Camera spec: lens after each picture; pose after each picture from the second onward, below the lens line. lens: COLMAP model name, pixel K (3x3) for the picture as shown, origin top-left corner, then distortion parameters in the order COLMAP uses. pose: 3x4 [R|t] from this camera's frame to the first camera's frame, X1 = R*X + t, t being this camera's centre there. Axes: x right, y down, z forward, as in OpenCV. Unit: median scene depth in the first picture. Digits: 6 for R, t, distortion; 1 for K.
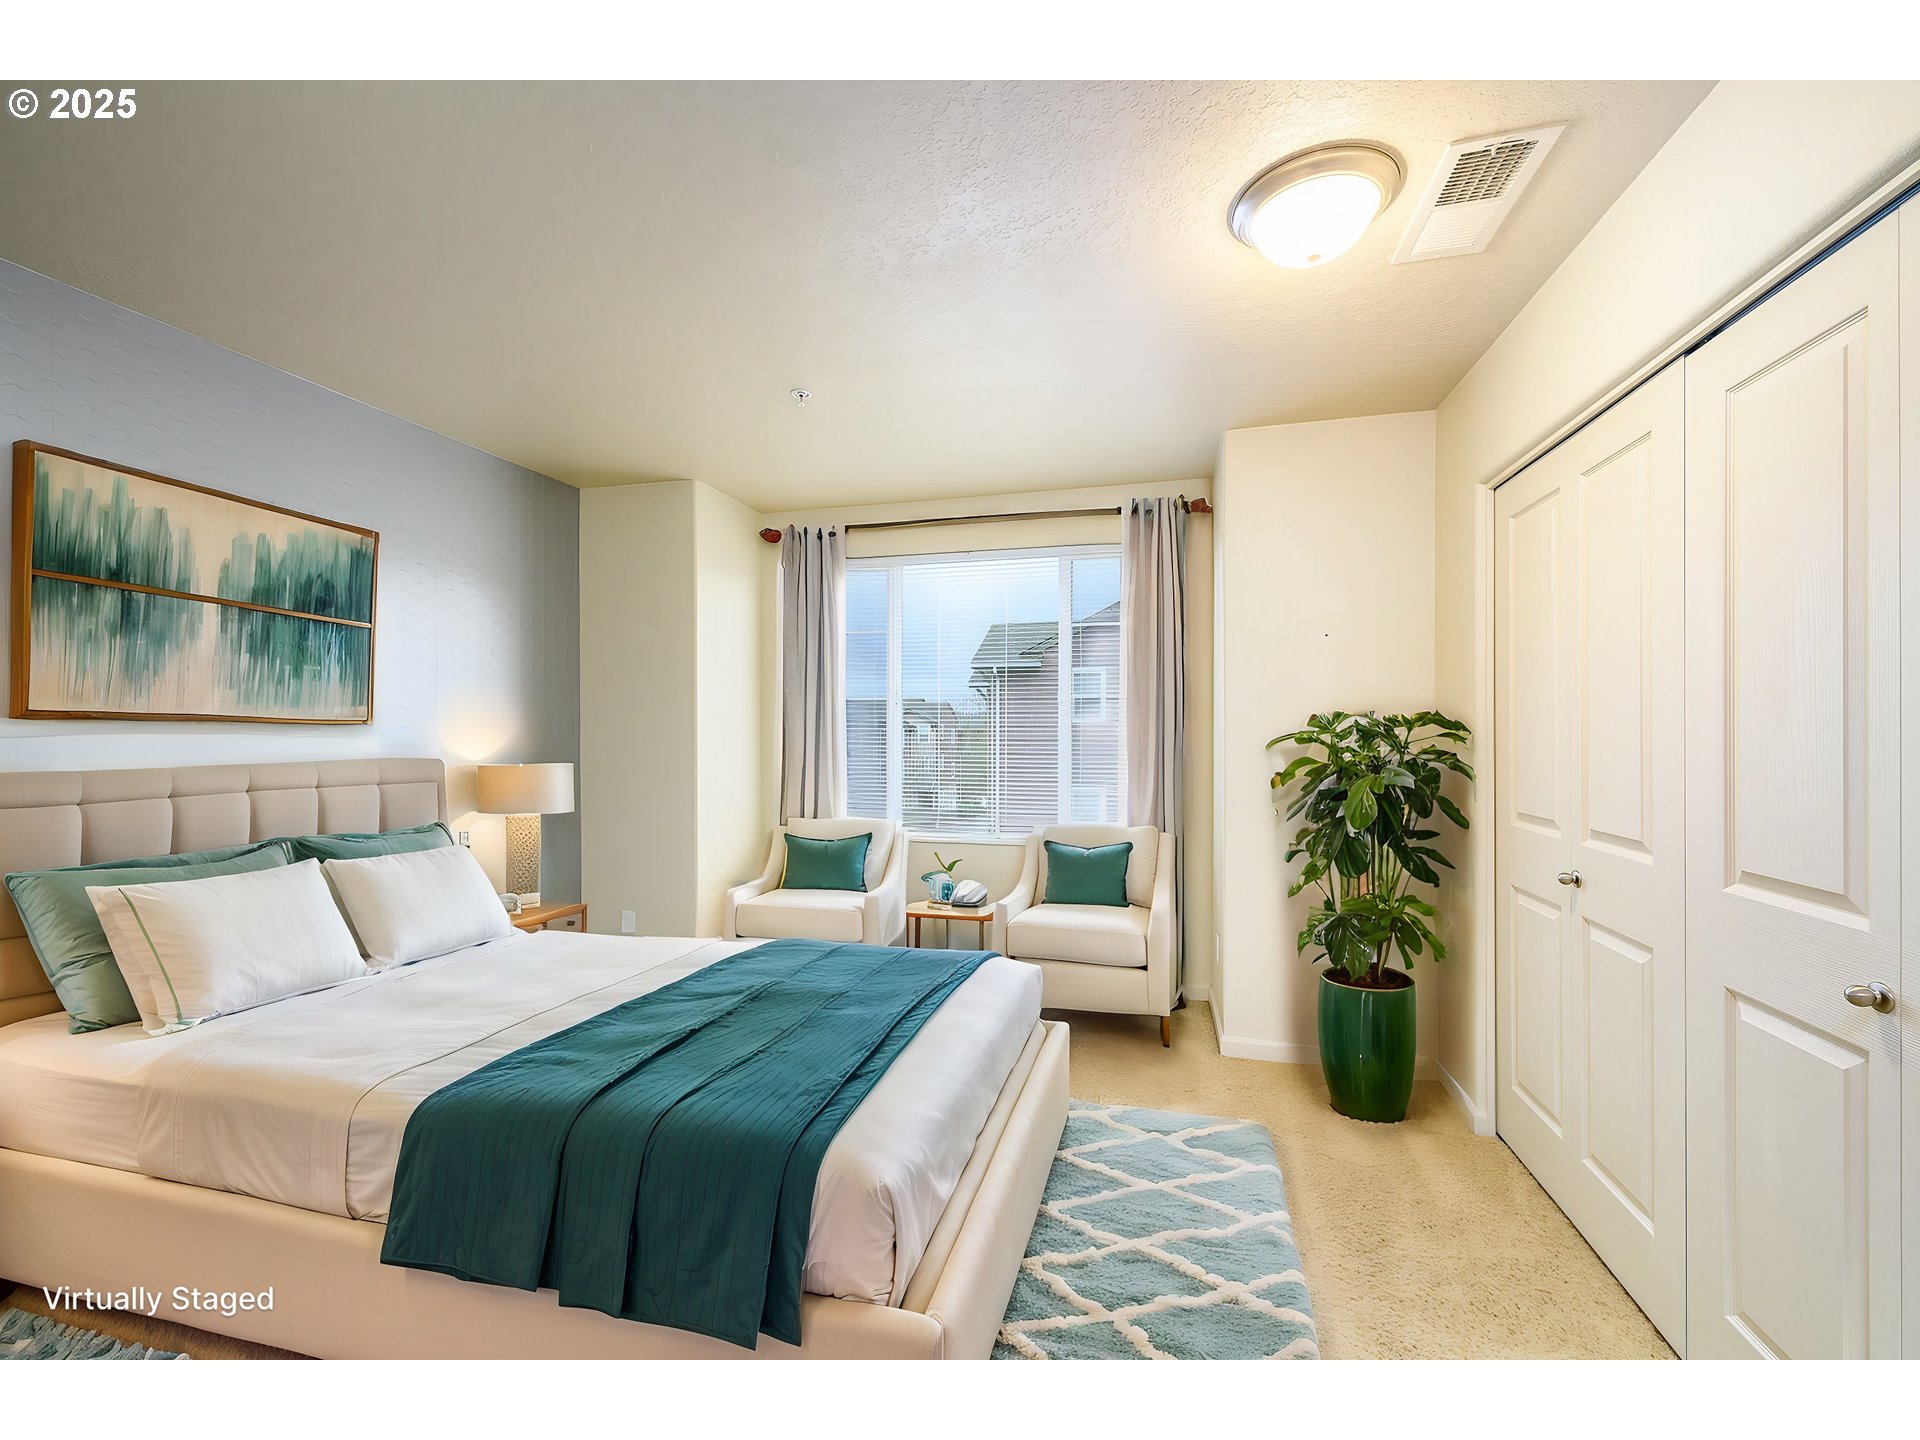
lens RADIAL K [[770.5, 0, 964.1], [0, 770.5, 724.0], [0, 0, 1]] dist [0.000855, -0.000037]
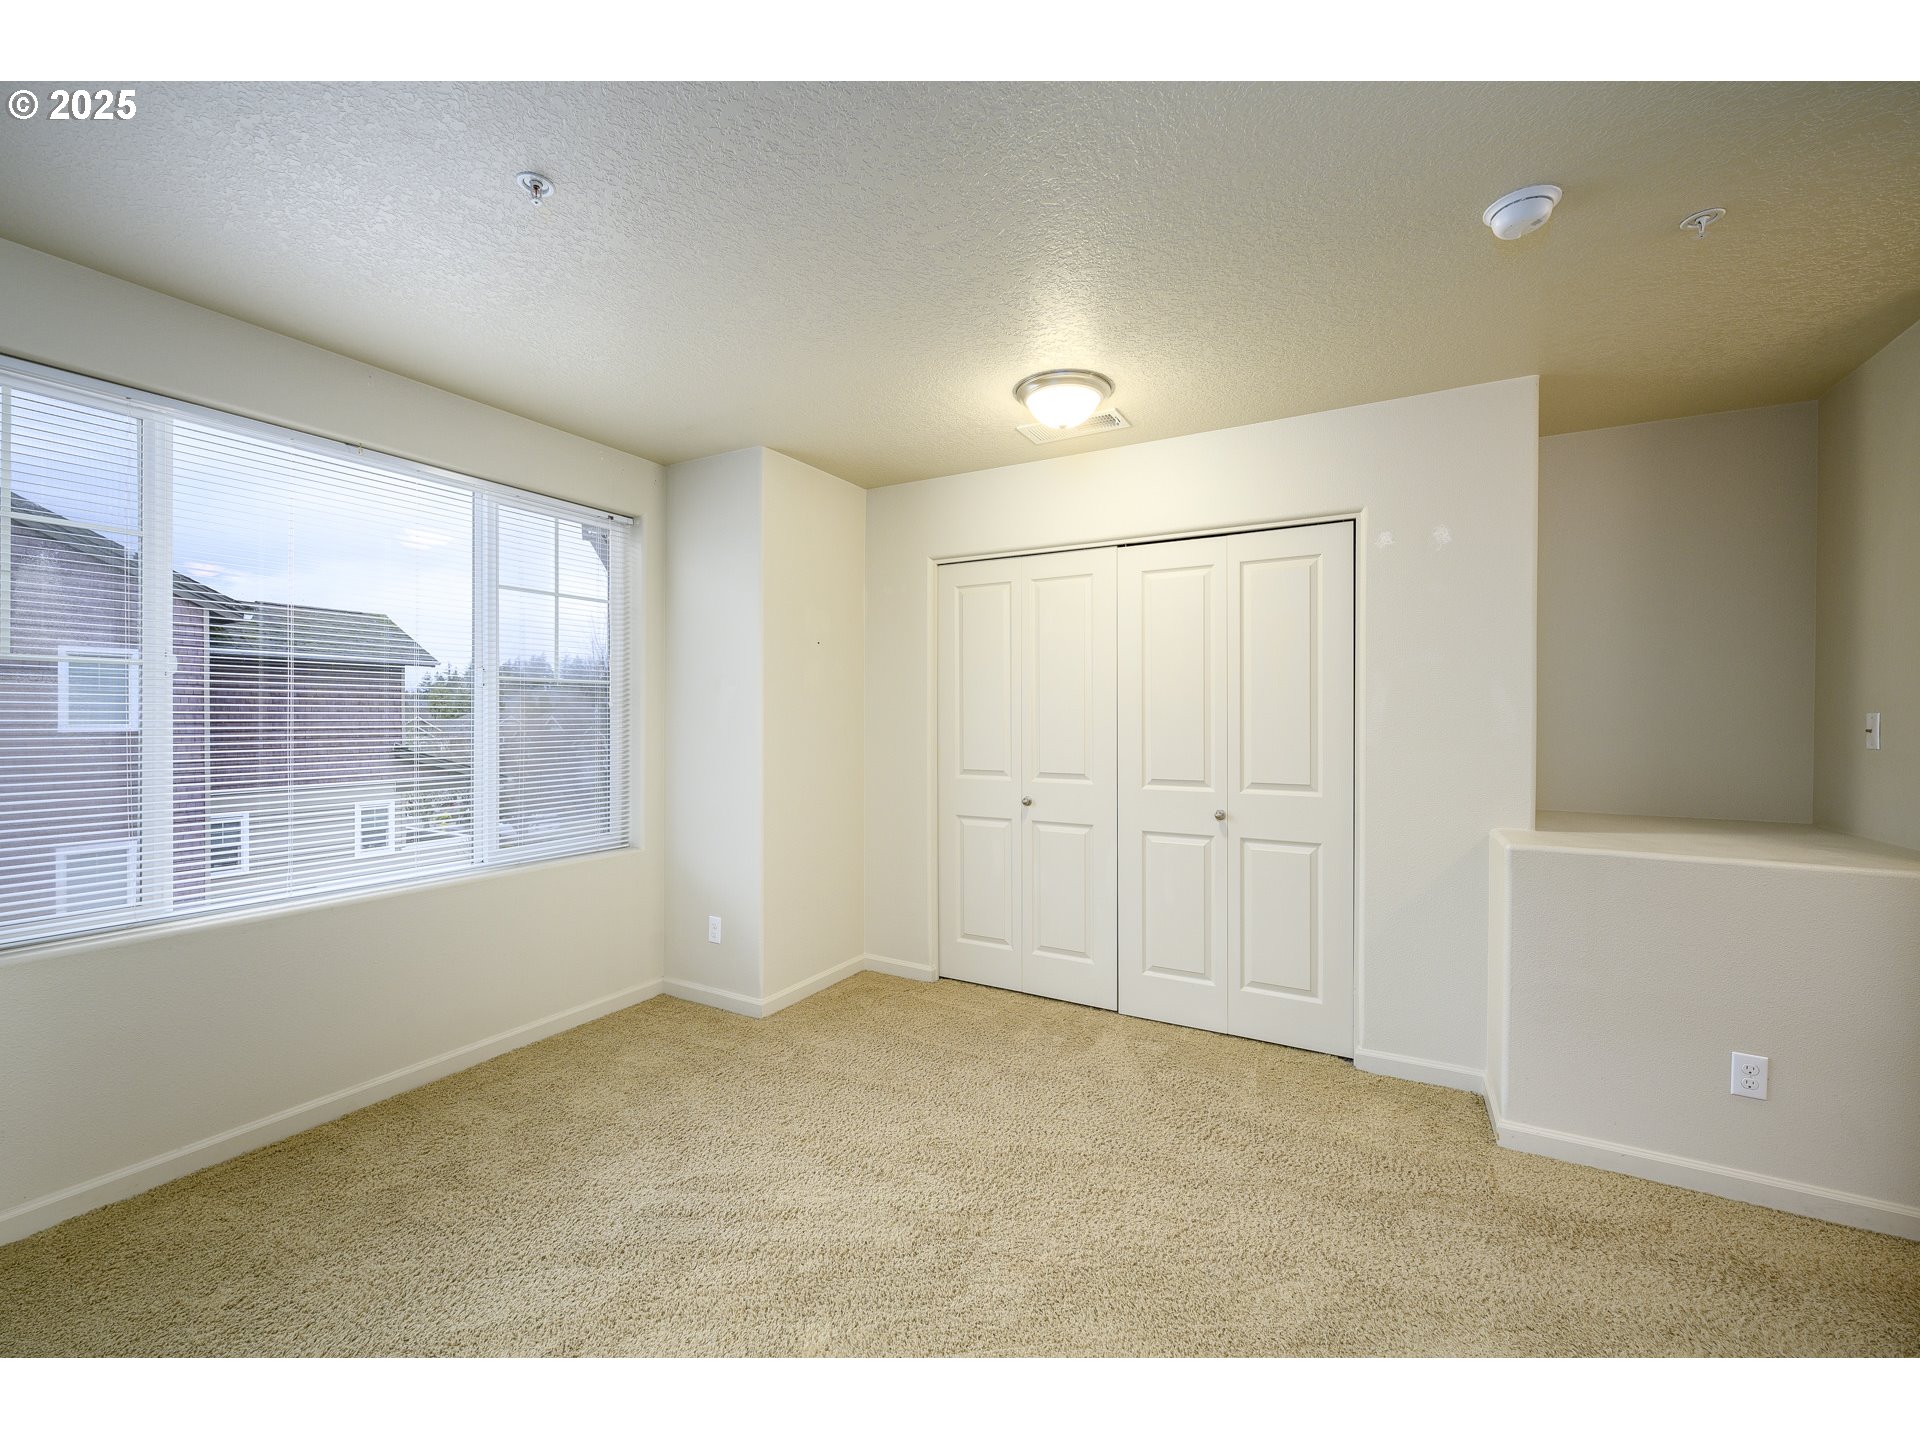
lens RADIAL K [[770.5, 0, 960.7], [0, 770.5, 720.8], [0, 0, 1]] dist [0.000855, -0.000037]
pose [[0.245015, -0.002807, 0.969515, -1.405539], [-0.010292, 0.999932, 0.005496, 0.003239], [-0.969465, -0.011325, 0.244970, 0.973628]]
